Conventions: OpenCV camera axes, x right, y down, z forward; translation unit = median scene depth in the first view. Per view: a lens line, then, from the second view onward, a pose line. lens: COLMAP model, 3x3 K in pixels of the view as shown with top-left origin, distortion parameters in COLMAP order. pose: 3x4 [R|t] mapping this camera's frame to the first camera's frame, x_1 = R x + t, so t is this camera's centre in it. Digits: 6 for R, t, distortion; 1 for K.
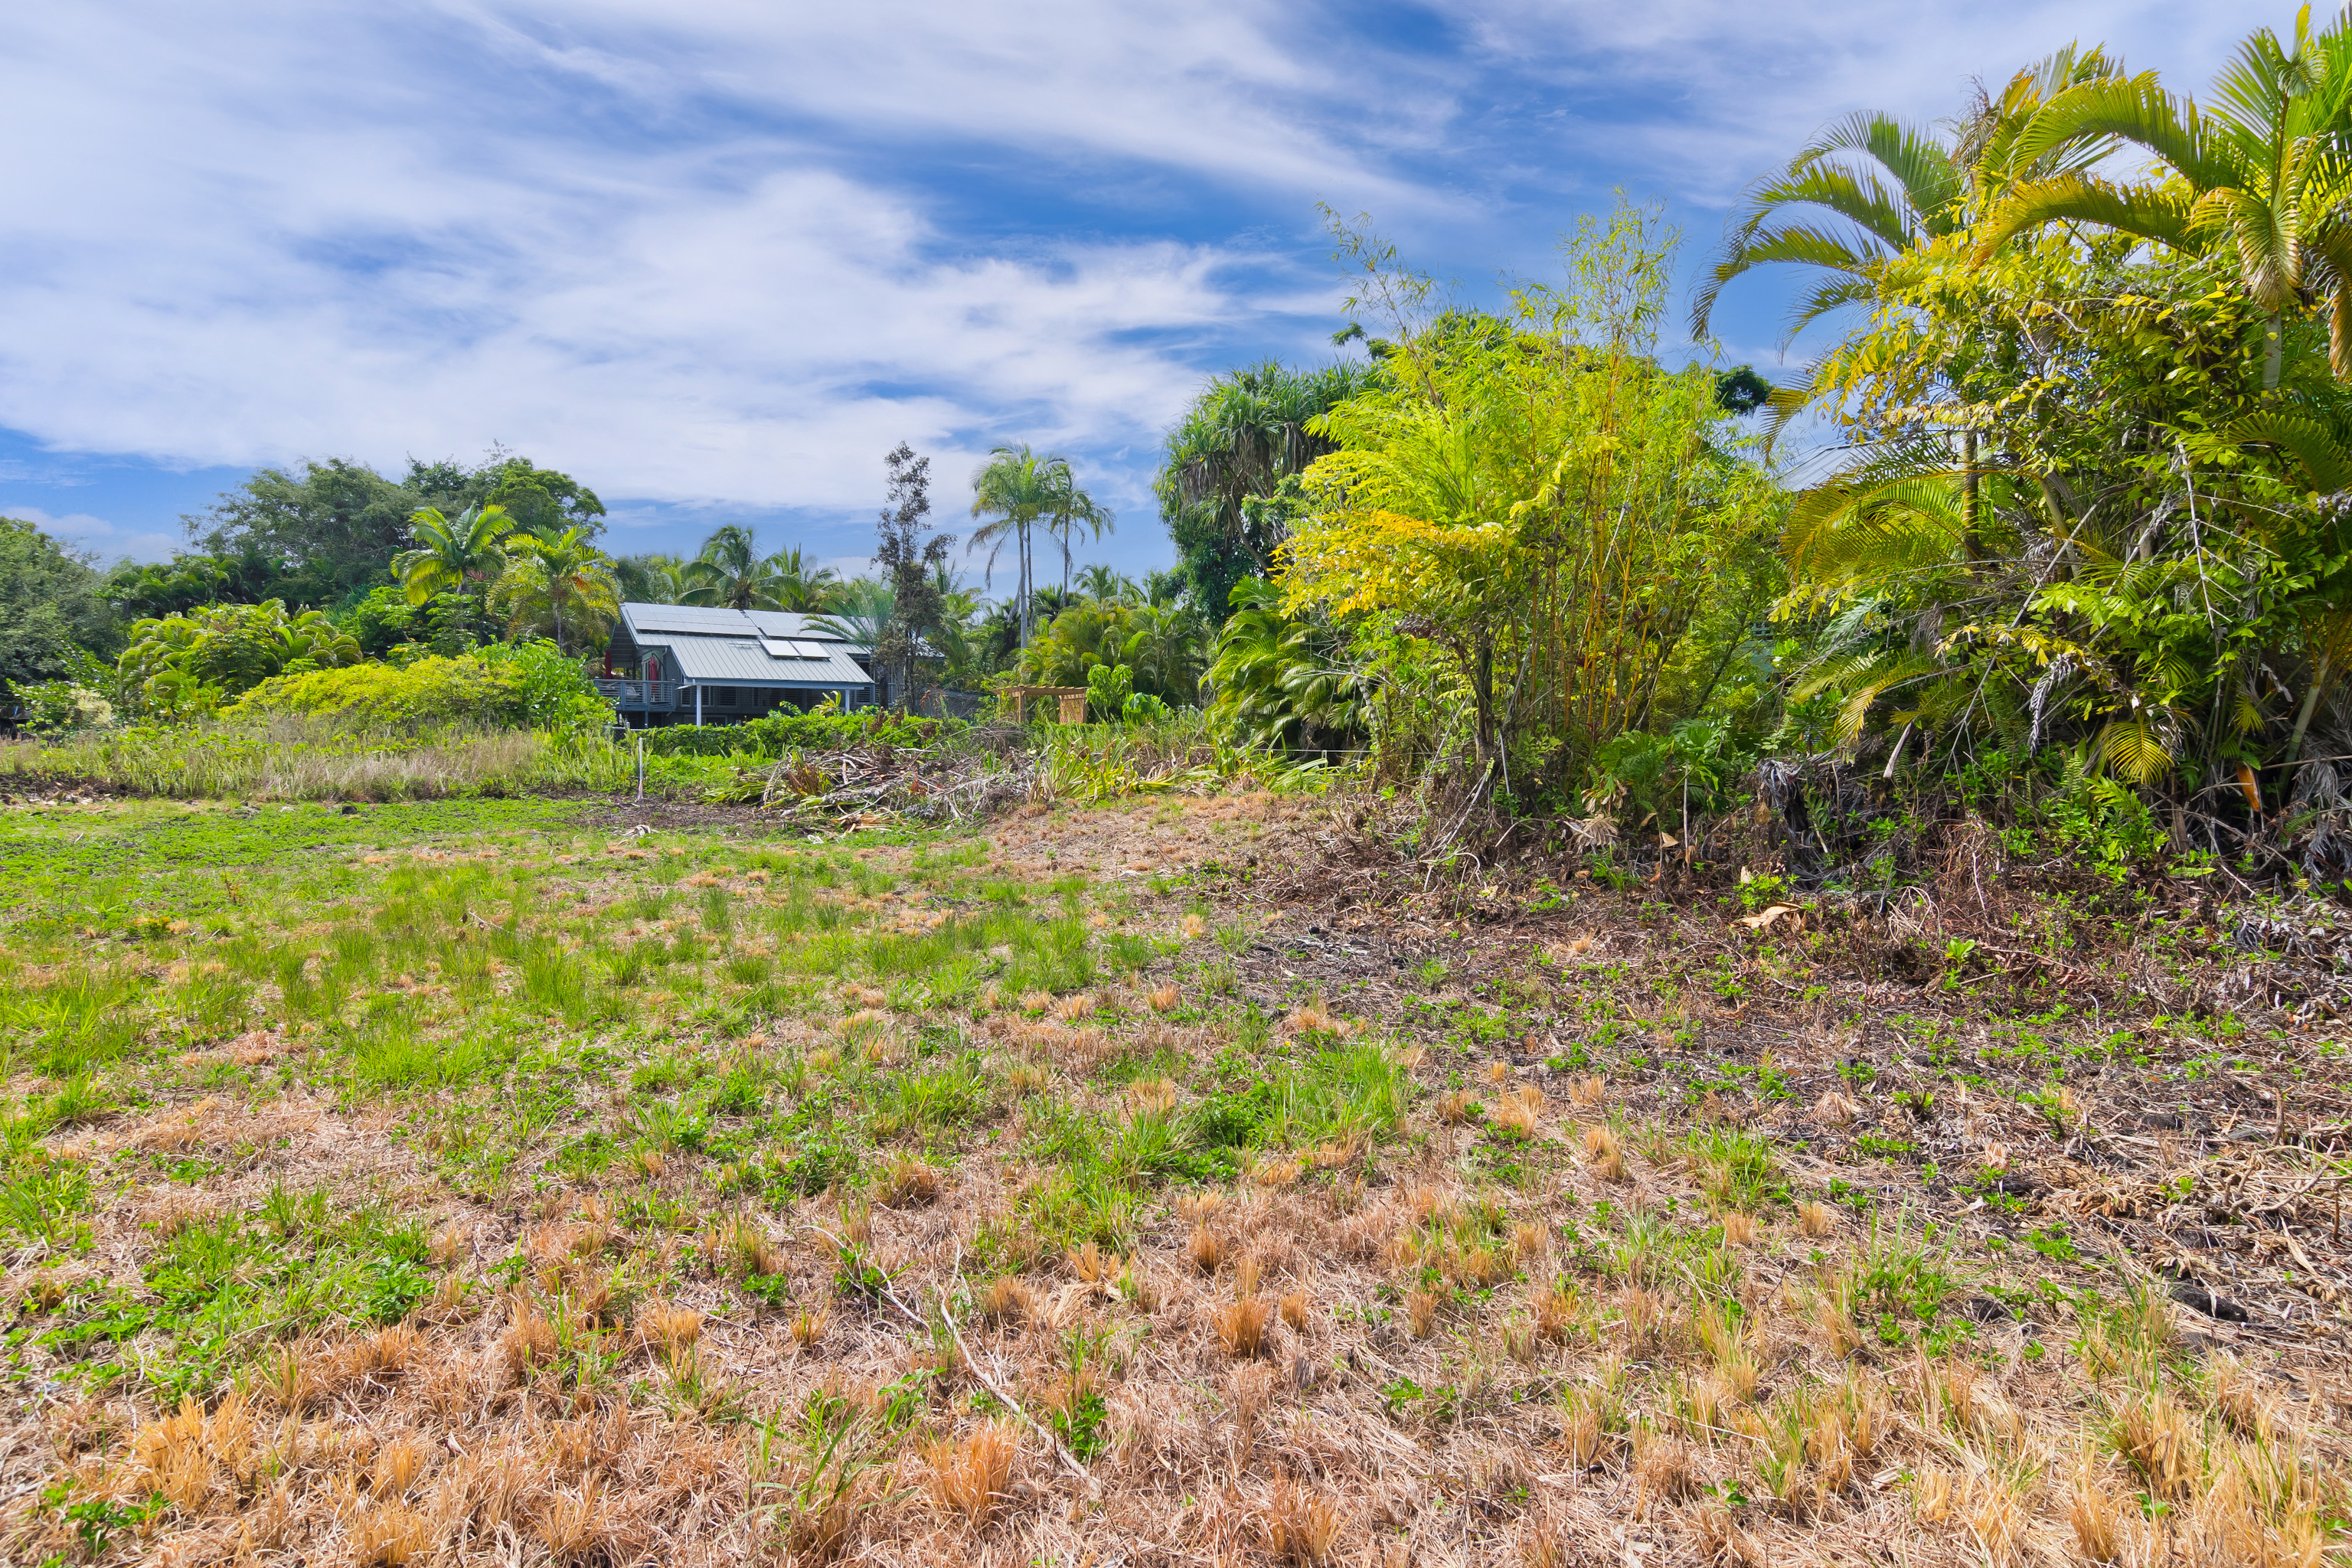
lens RADIAL K [[1270.2, 0, 1188.3], [0, 1270.2, 780.5], [0, 0, 1]] dist [-0.001247, 0.002402]
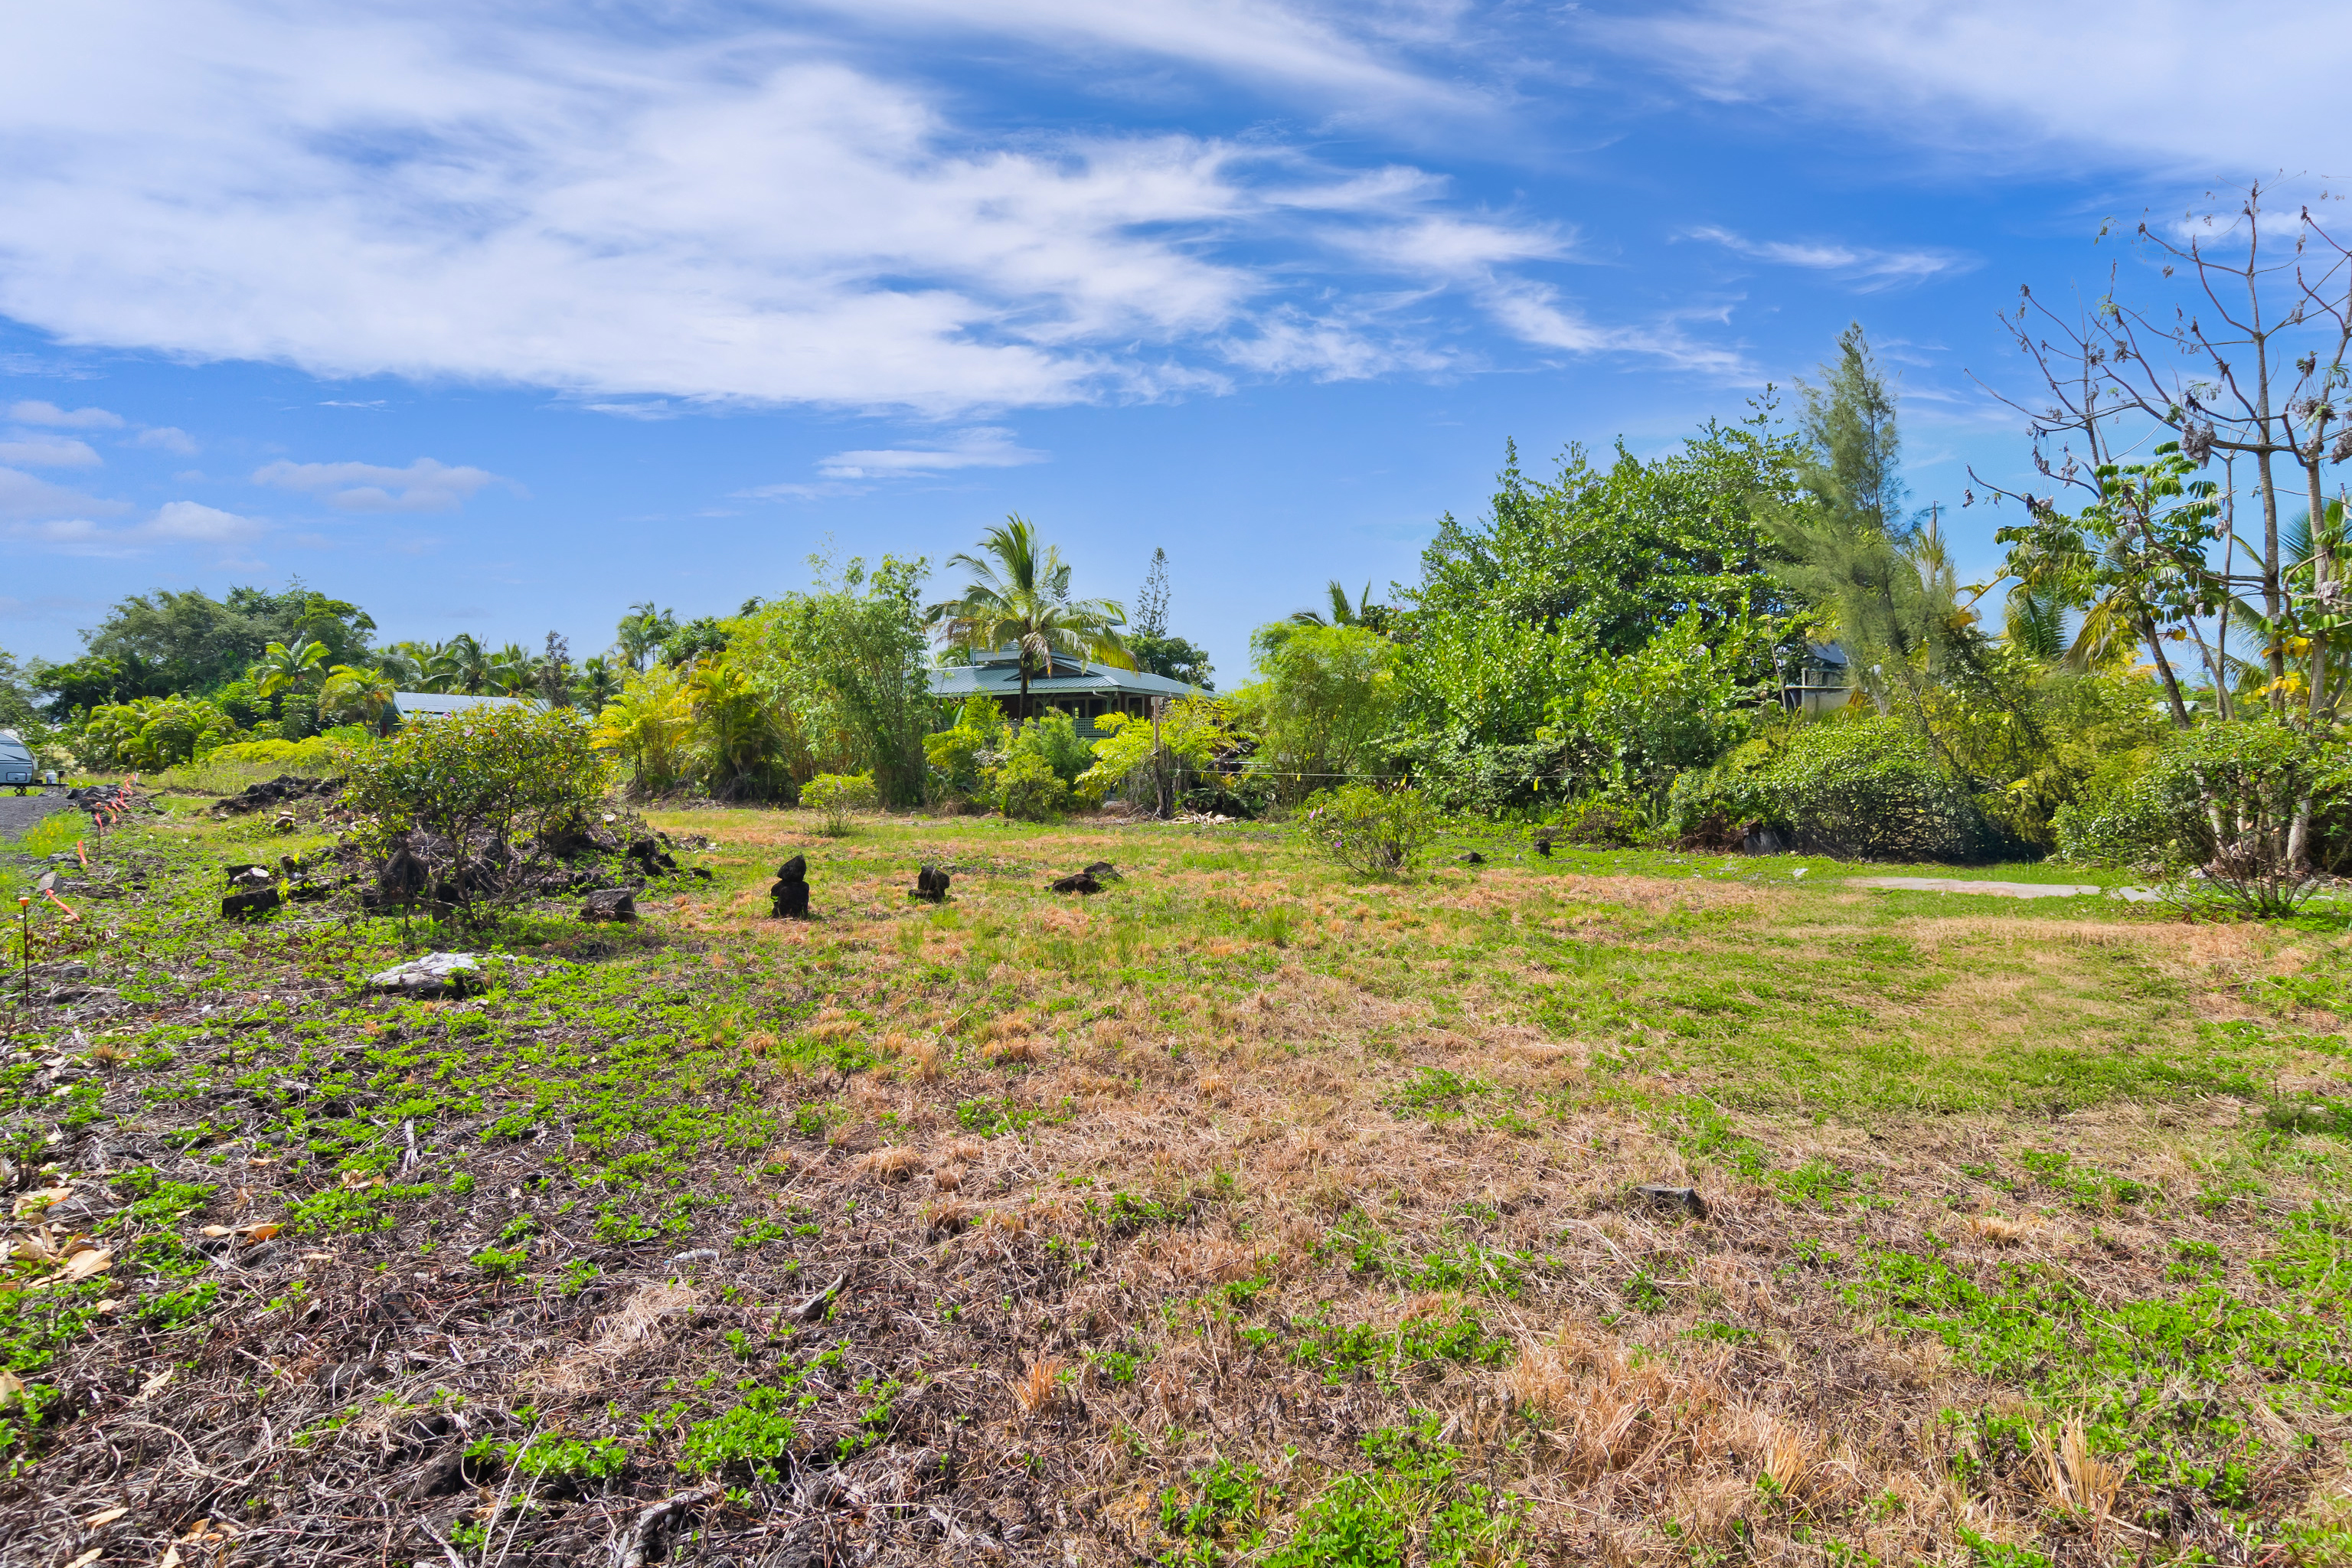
lens RADIAL K [[1270.2, 0, 1188.3], [0, 1270.2, 780.5], [0, 0, 1]] dist [-0.001247, 0.002402]
pose [[0.985349, -0.000502, 0.170551, 0.308456], [0.005540, 0.999562, -0.029067, 0.029549], [-0.170461, 0.029586, 0.984920, -0.843184]]
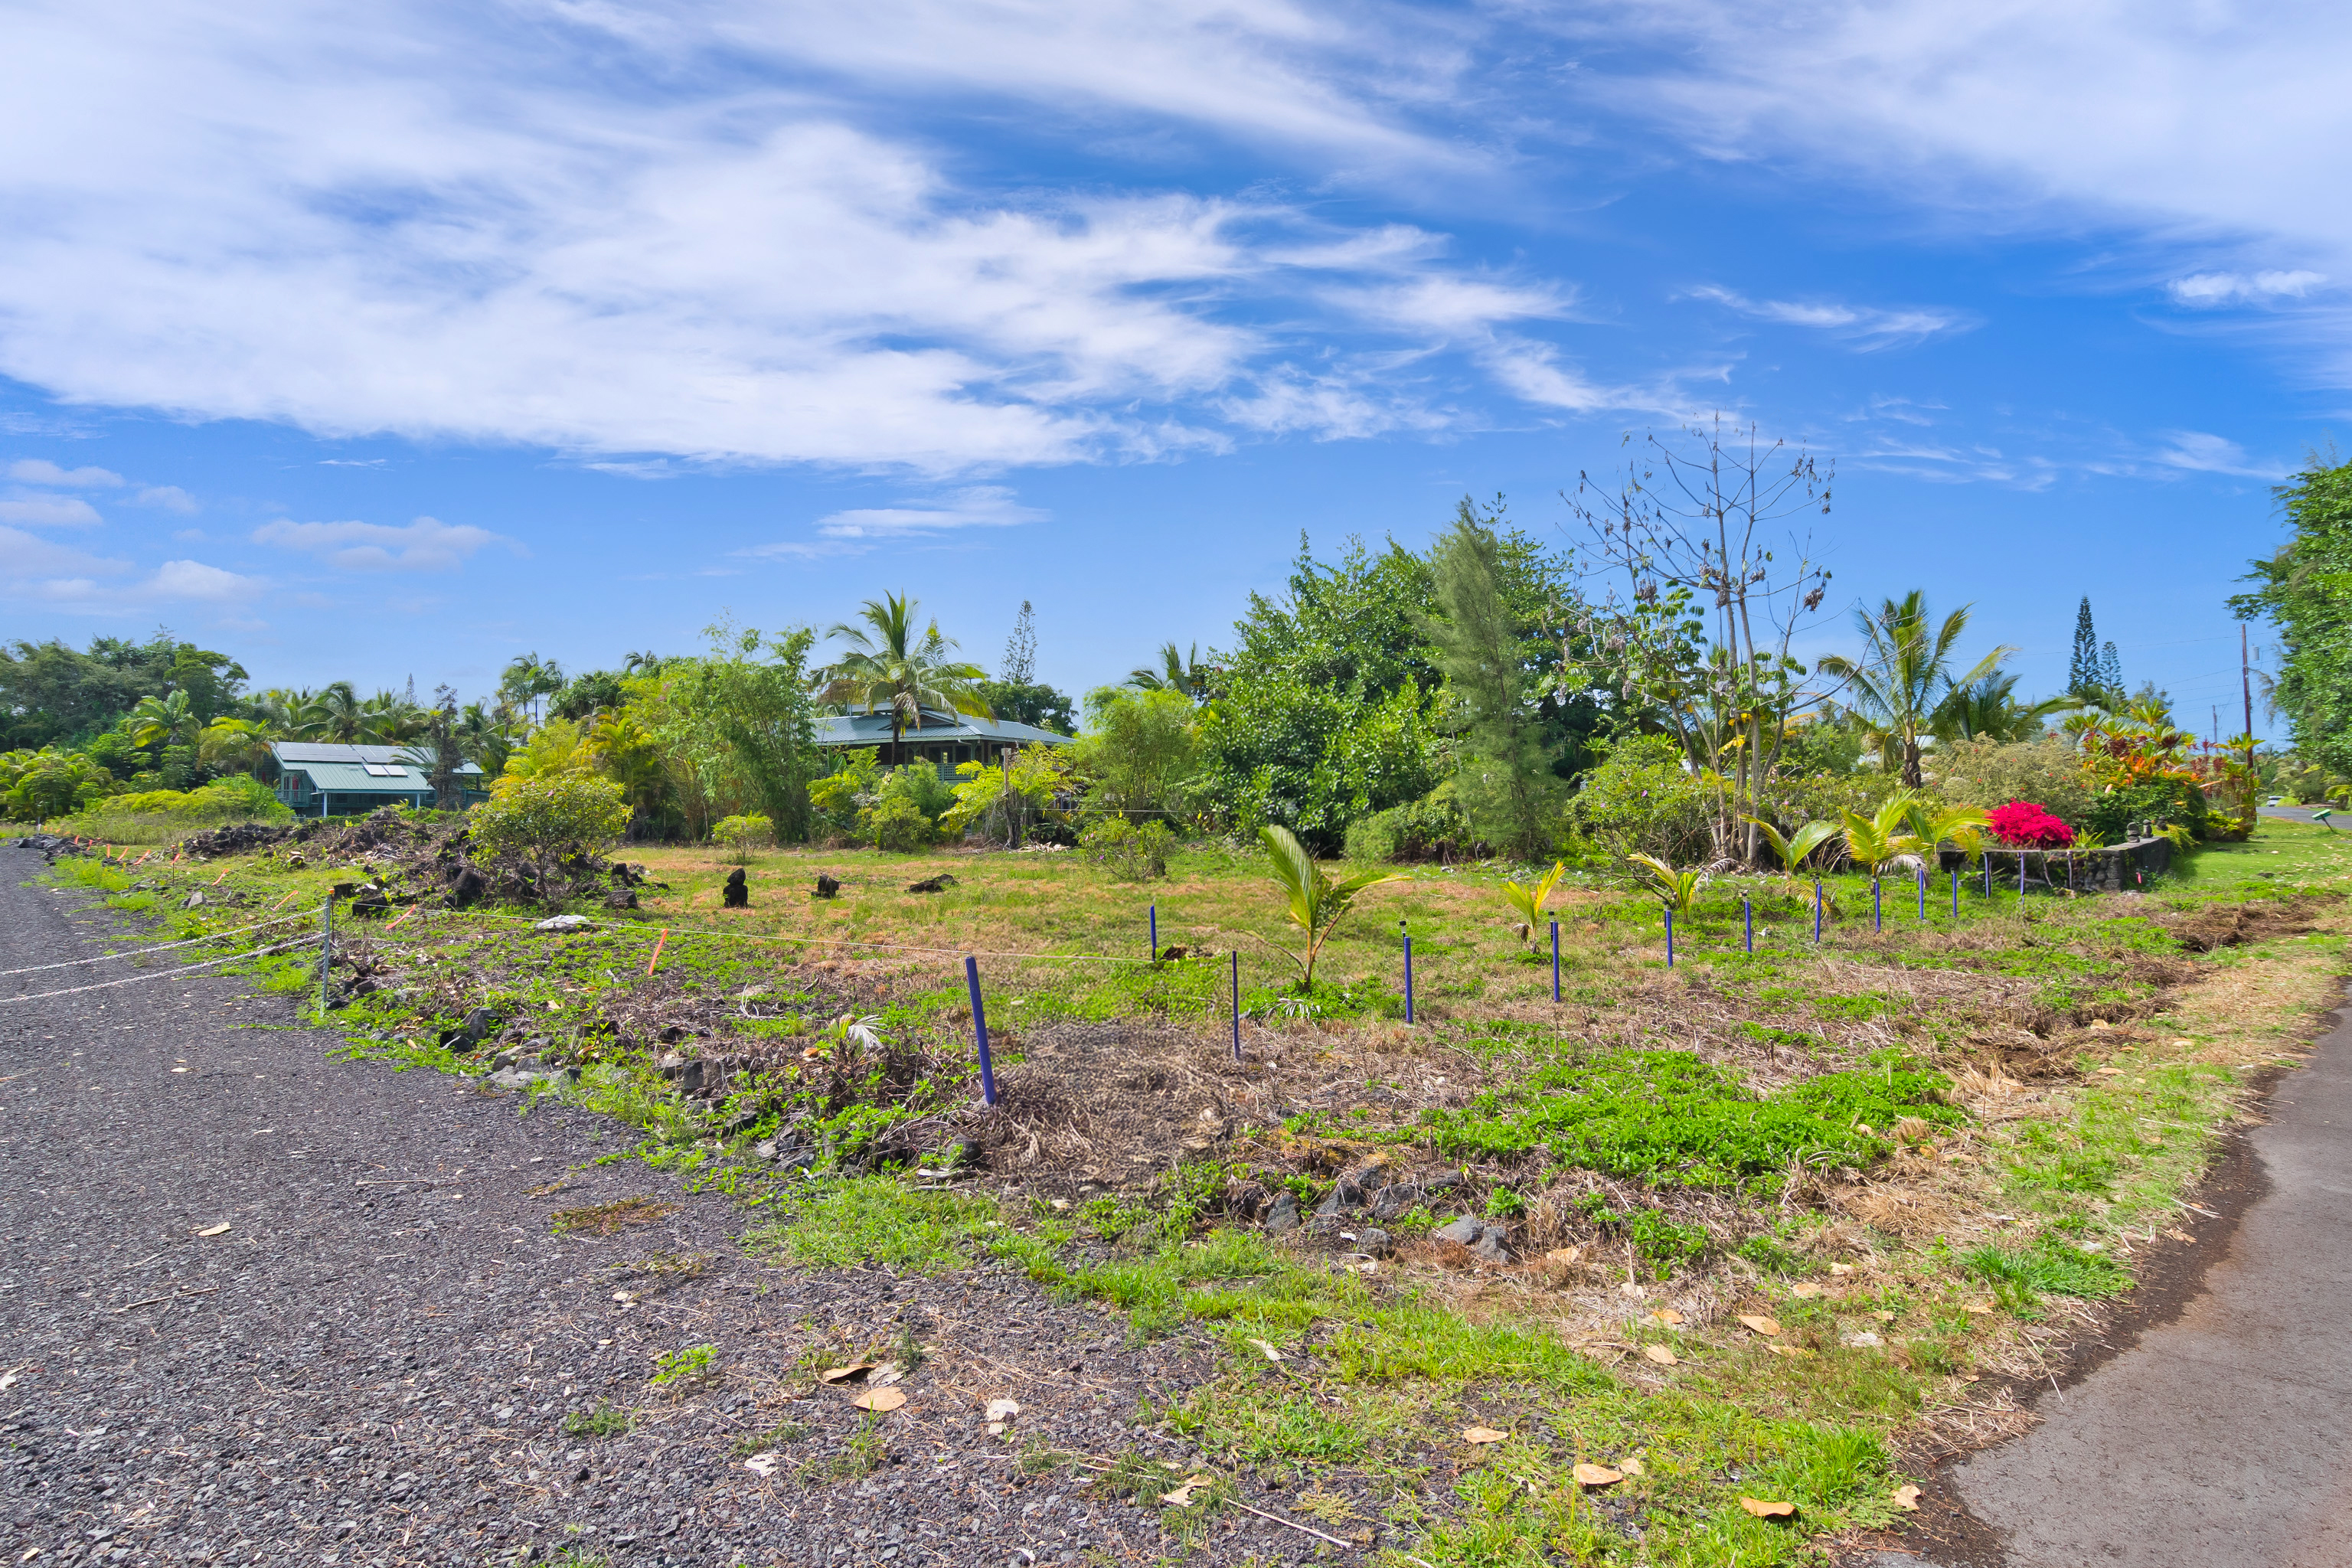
lens RADIAL K [[1270.2, 0, 1188.3], [0, 1270.2, 780.5], [0, 0, 1]] dist [-0.001247, 0.002402]
pose [[0.965264, -0.007058, 0.261183, 0.306497], [0.022461, 0.998176, -0.056034, 0.034568], [-0.260311, 0.059954, 0.963662, -0.991125]]
